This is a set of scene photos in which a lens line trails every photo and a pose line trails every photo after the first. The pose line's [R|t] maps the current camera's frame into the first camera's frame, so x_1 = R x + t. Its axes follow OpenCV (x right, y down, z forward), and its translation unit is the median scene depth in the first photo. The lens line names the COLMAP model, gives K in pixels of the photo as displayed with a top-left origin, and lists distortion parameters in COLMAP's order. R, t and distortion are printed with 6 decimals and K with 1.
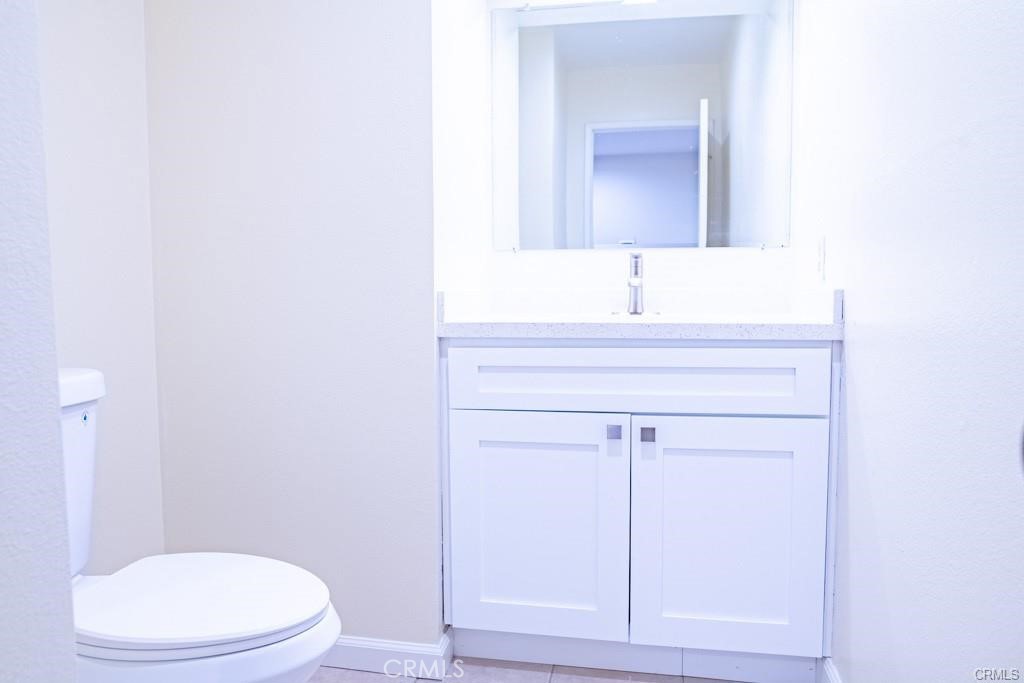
lens RADIAL K [[726.3, 0, 512.7], [0, 726.3, 340.7], [0, 0, 1]] dist [-0.031866, 0.003177]
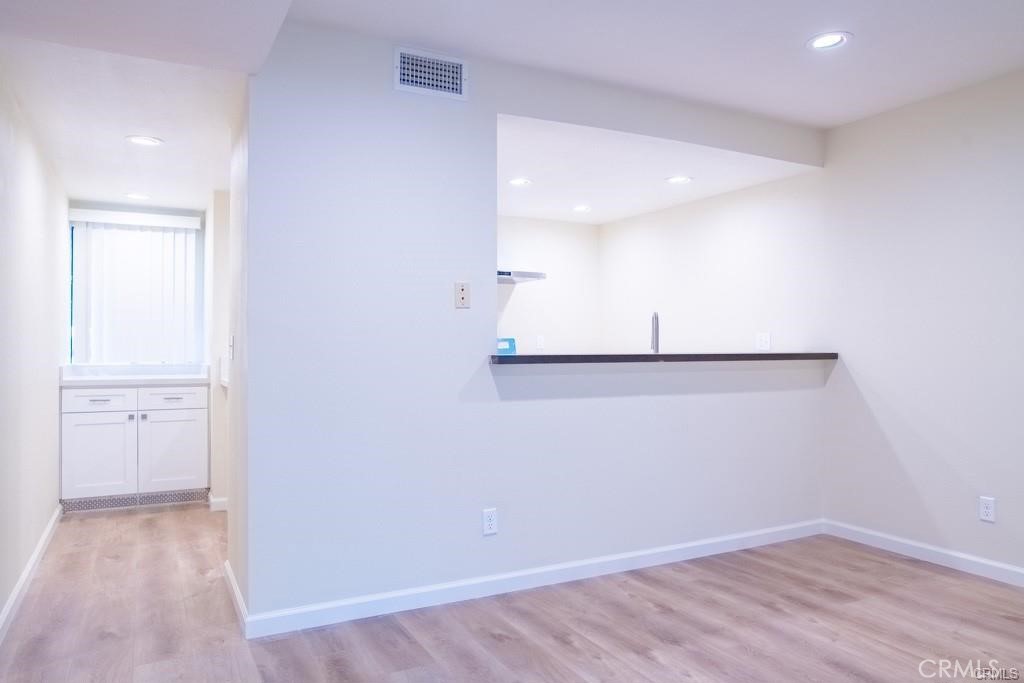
lens RADIAL K [[726.3, 0, 513.5], [0, 726.3, 343.9], [0, 0, 1]] dist [-0.031866, 0.003177]
pose [[0.781935, 0.016460, 0.623142, -0.462736], [0.034542, 0.996971, -0.069679, 0.088526], [-0.622402, 0.076010, 0.778998, -2.213039]]
